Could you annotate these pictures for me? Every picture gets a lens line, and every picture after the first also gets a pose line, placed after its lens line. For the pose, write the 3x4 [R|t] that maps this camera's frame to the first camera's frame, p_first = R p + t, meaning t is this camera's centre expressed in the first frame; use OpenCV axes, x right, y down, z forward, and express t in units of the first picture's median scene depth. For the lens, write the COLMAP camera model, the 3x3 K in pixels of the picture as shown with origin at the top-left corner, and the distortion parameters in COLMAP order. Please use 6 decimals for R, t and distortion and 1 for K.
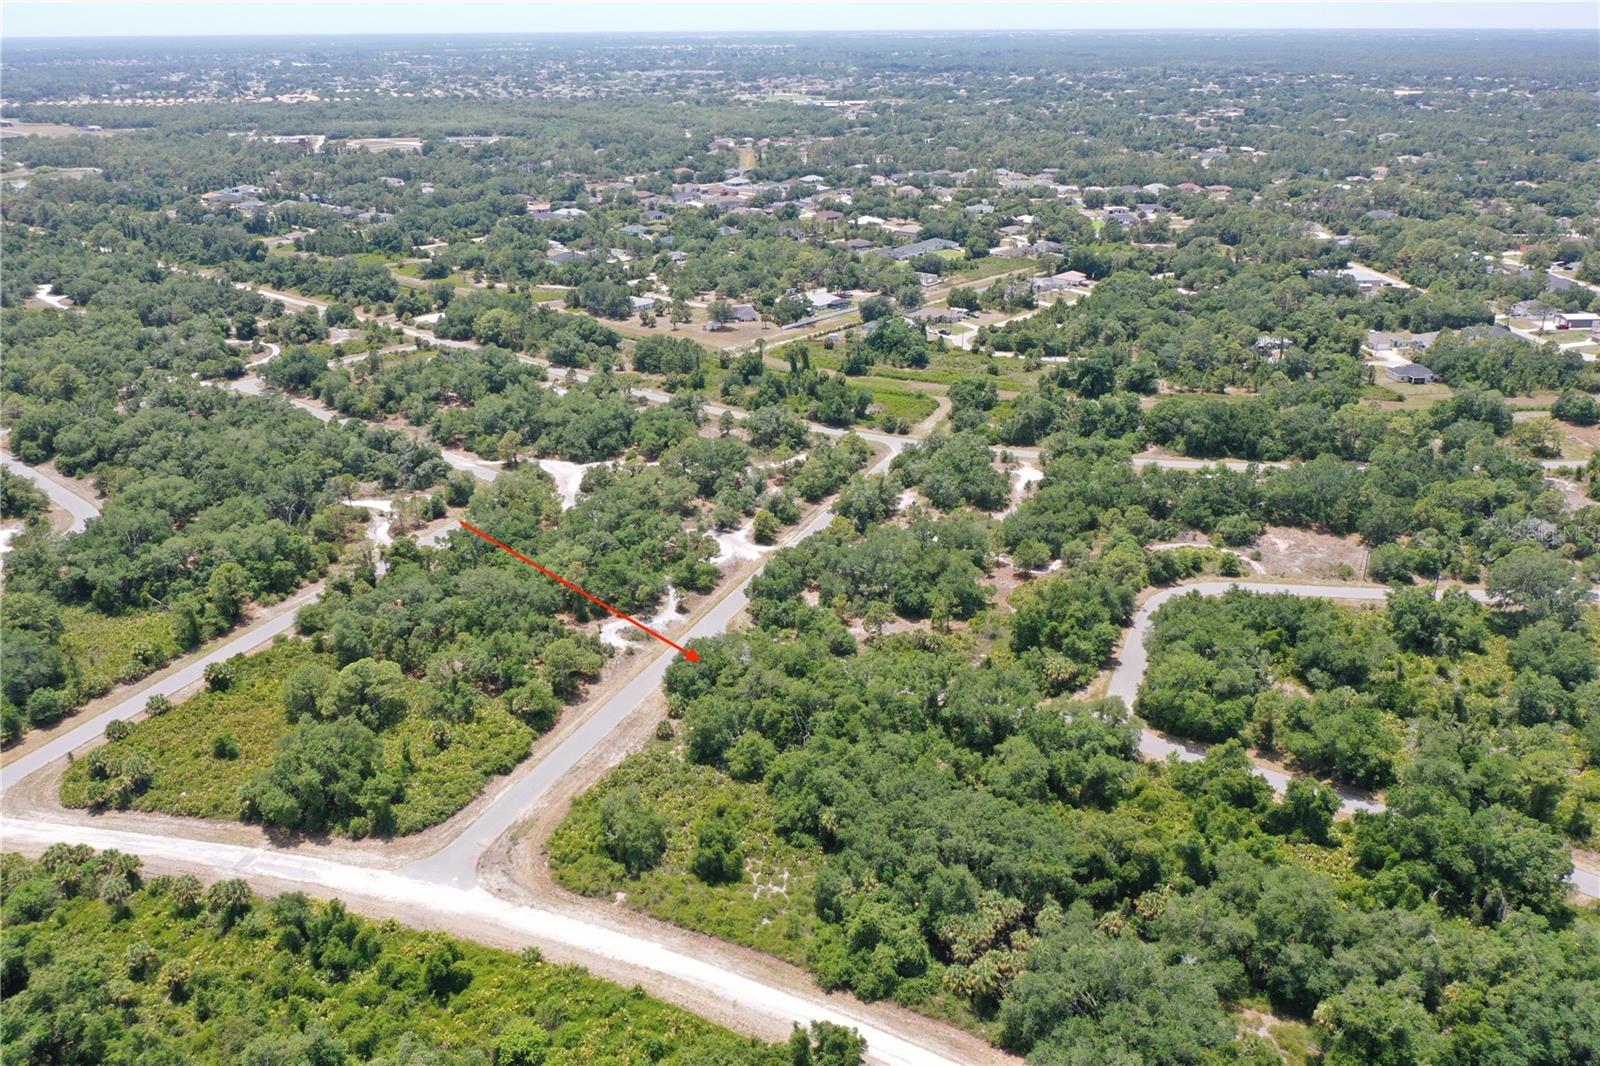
lens RADIAL K [[1268.5, 0, 800.4], [0, 1268.5, 533.9], [0, 0, 1]] dist [-0.007063, 0.010405]
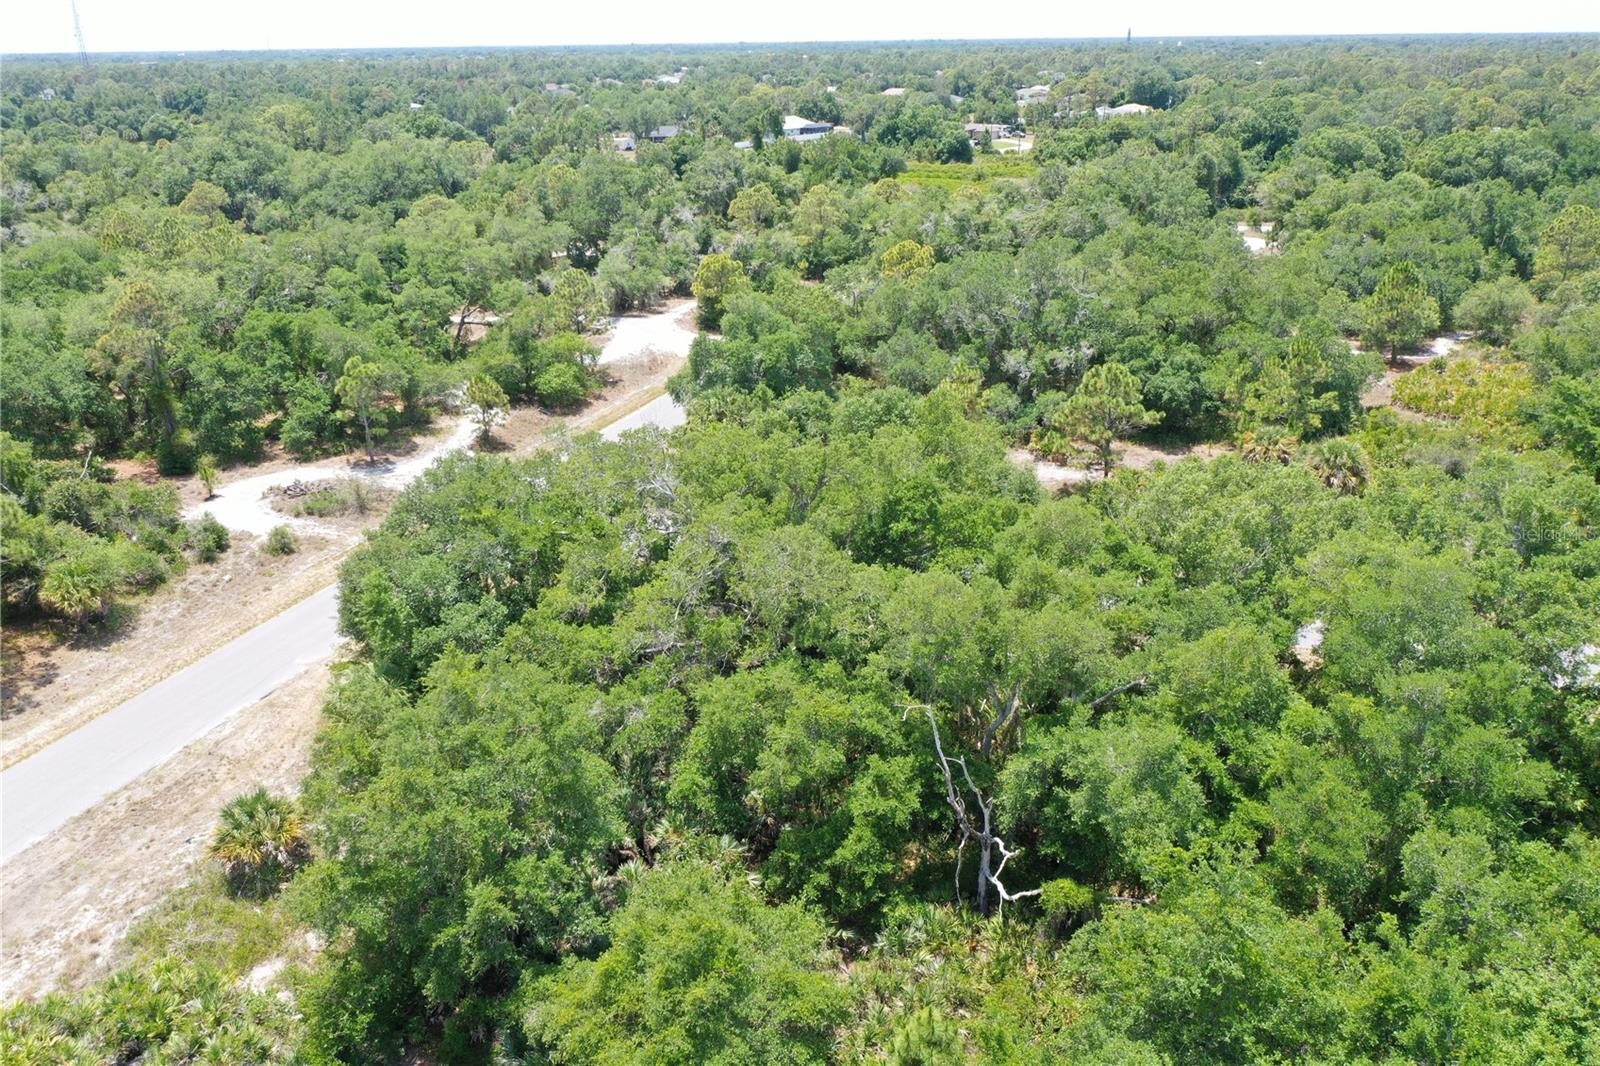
lens RADIAL K [[1268.5, 0, 799.4], [0, 1268.5, 532.0], [0, 0, 1]] dist [-0.007063, 0.010405]
pose [[0.998857, -0.023564, 0.041591, -0.028392], [0.024150, 0.999615, -0.013637, 0.107502], [-0.041254, 0.014626, 0.999042, 0.774260]]
